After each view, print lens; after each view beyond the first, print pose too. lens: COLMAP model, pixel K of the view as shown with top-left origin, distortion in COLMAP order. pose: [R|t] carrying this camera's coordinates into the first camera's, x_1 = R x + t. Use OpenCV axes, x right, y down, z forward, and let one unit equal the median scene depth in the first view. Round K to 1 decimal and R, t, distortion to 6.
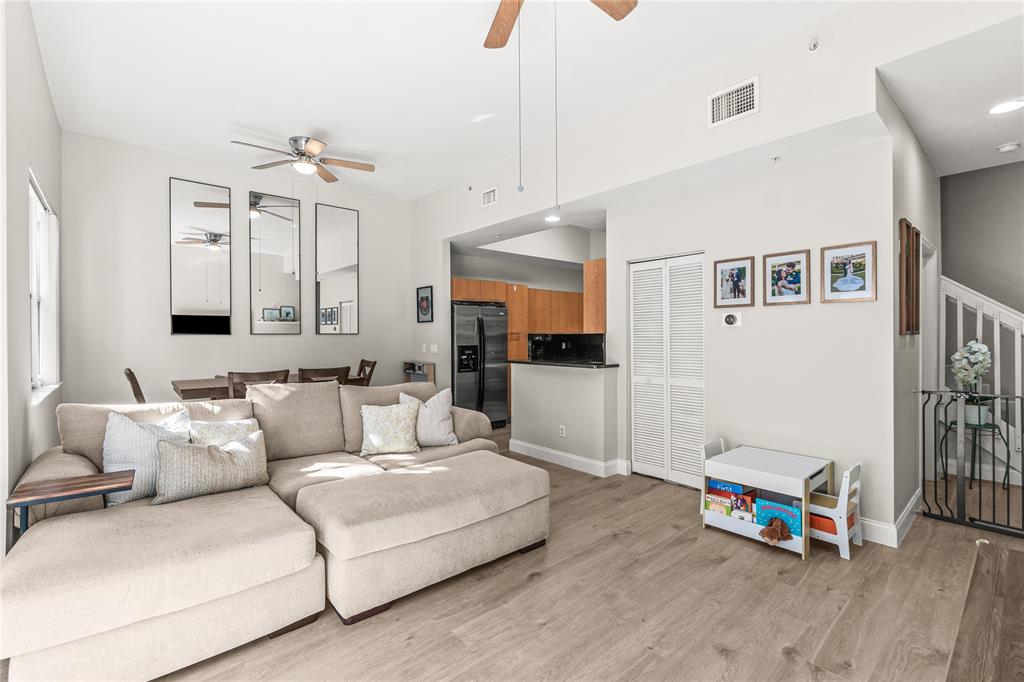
lens RADIAL K [[453.8, 0, 507.5], [0, 453.8, 336.8], [0, 0, 1]] dist [0.005123, 0.000291]
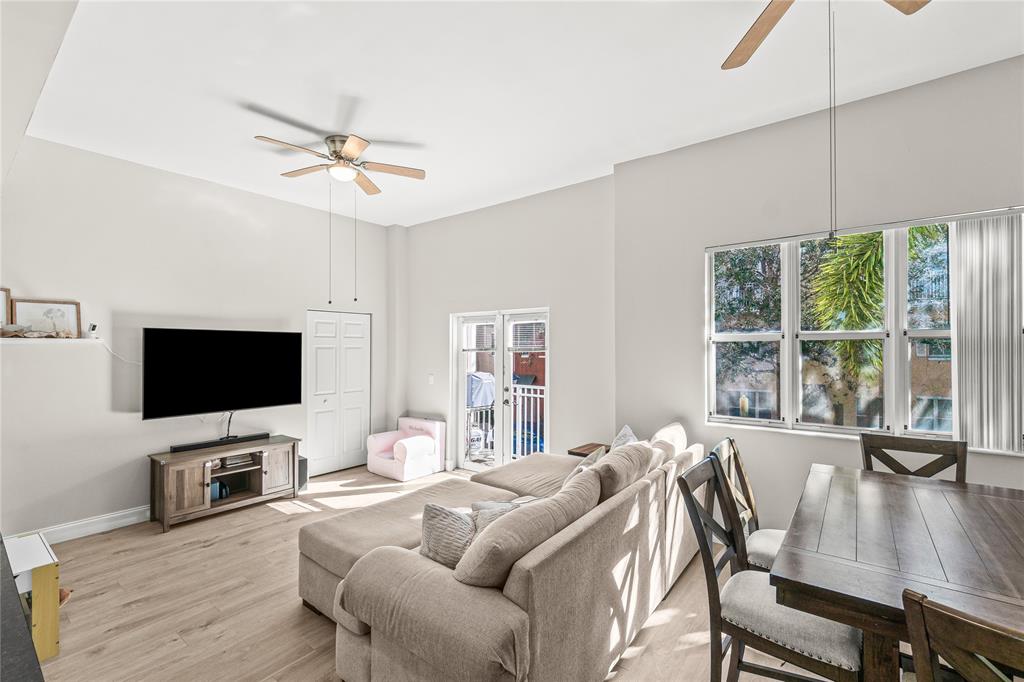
lens RADIAL K [[453.8, 0, 509.9], [0, 453.8, 348.5], [0, 0, 1]] dist [0.005123, 0.000291]
pose [[-0.979885, 0.006652, -0.199454, -0.197686], [0.006329, 0.999977, 0.002259, -0.101885], [0.199464, 0.000951, -0.979905, 2.577812]]
